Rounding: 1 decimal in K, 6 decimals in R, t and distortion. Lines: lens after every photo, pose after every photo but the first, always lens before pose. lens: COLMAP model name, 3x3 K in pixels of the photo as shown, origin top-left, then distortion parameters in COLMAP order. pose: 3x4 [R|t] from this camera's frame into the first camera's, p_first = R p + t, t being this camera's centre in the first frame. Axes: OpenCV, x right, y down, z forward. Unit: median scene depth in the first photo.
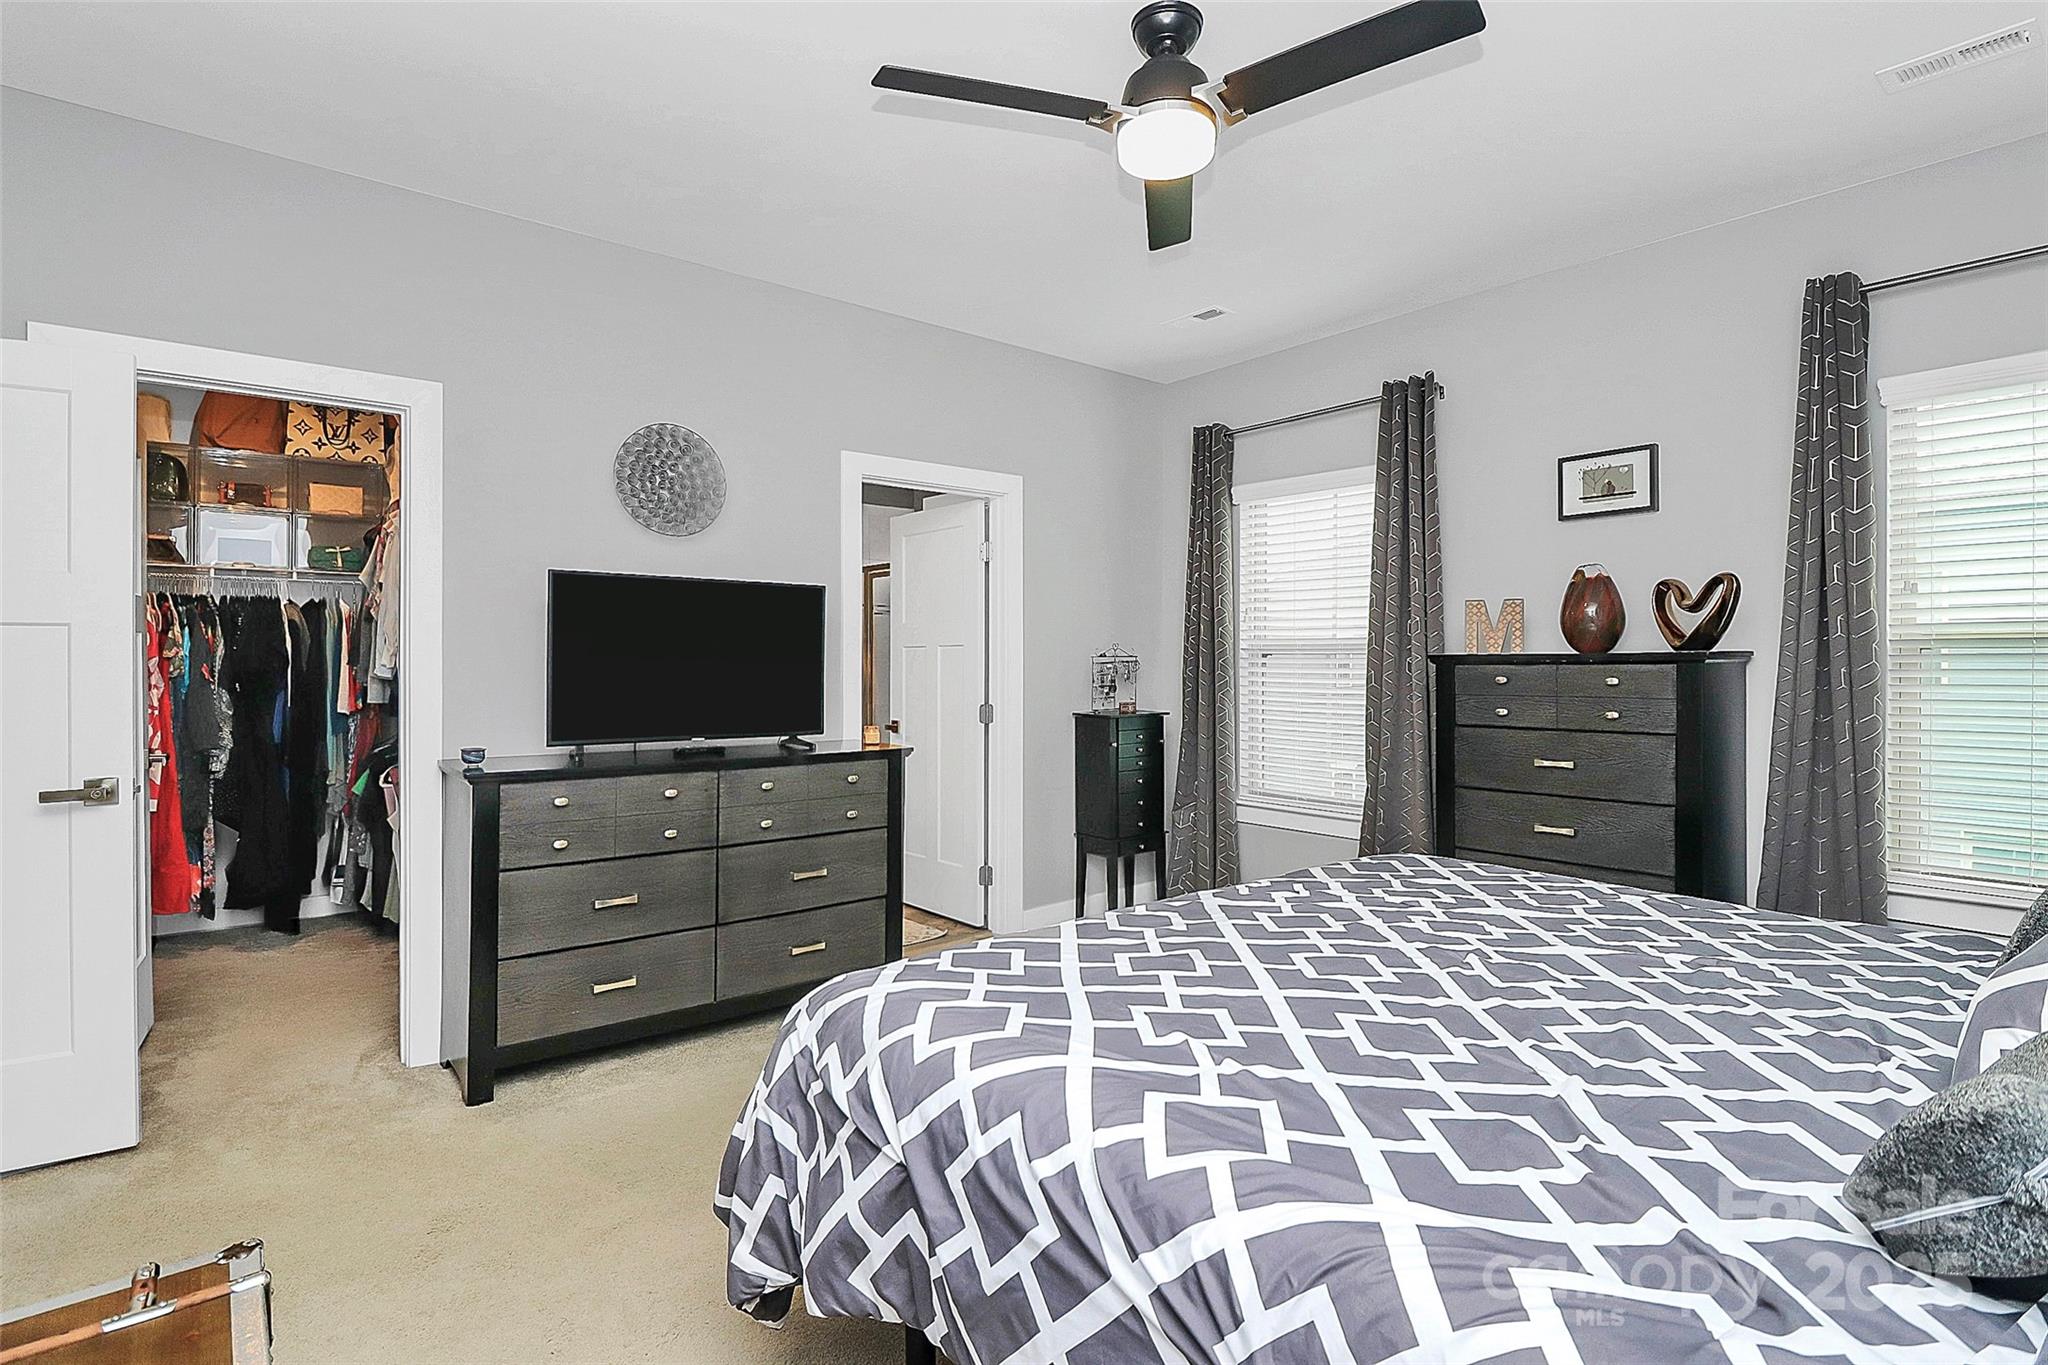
lens RADIAL K [[1003.7, 0, 1023.4], [0, 1003.7, 667.4], [0, 0, 1]] dist [-0.000584, -0.000323]
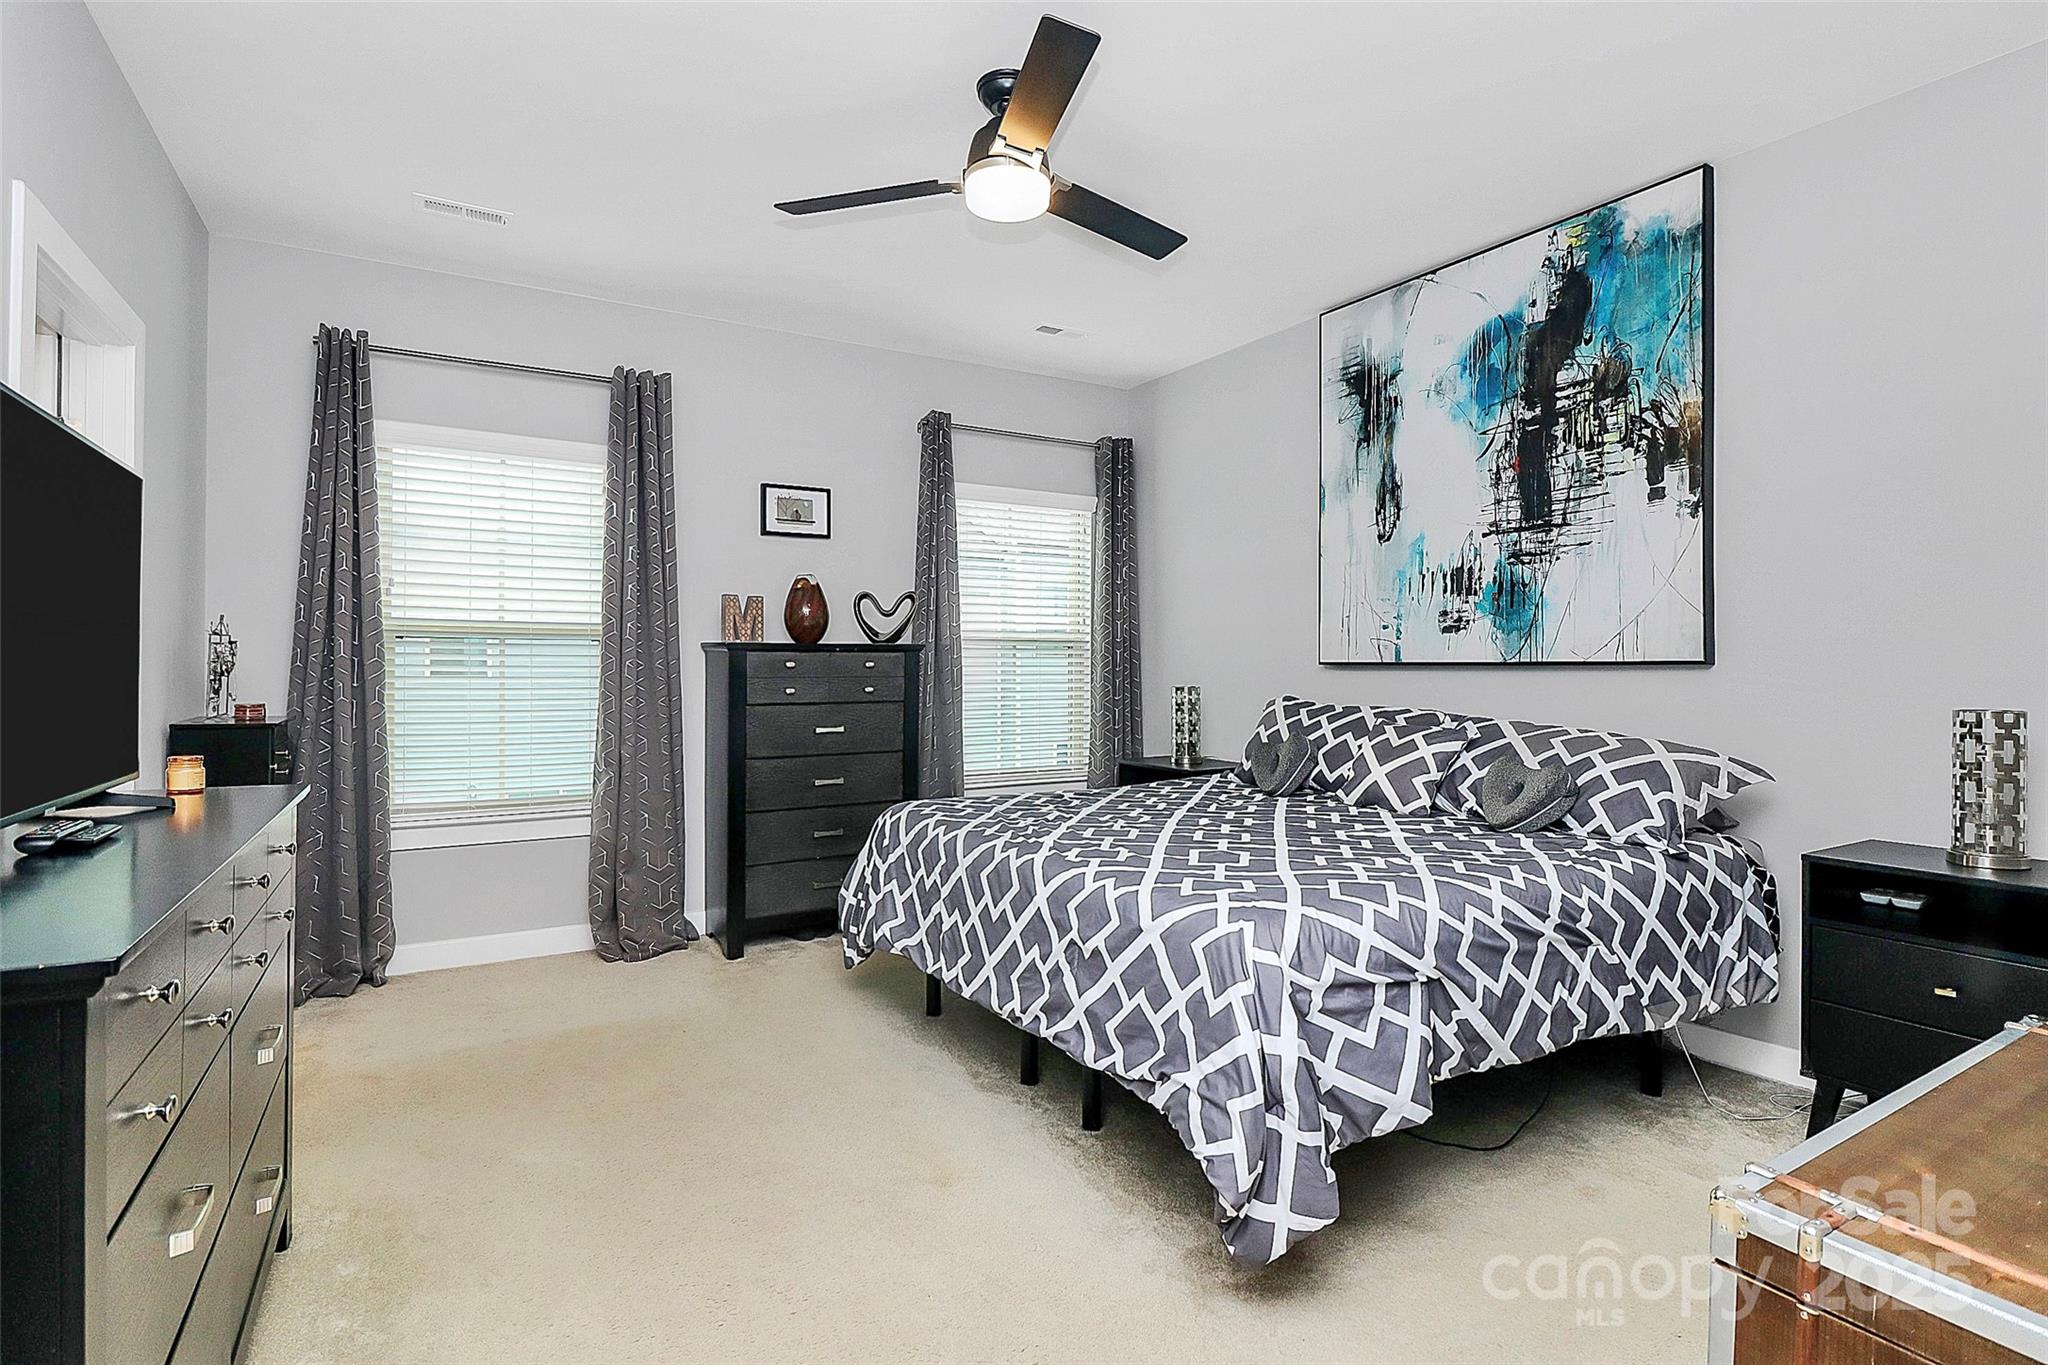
lens RADIAL K [[1003.7, 0, 1023.4], [0, 1003.7, 667.4], [0, 0, 1]] dist [-0.000584, -0.000323]
pose [[0.158031, -0.005619, 0.987418, -0.648813], [0.000537, 0.999984, 0.005605, 0.008944], [-0.987434, -0.000356, 0.158032, 0.519752]]
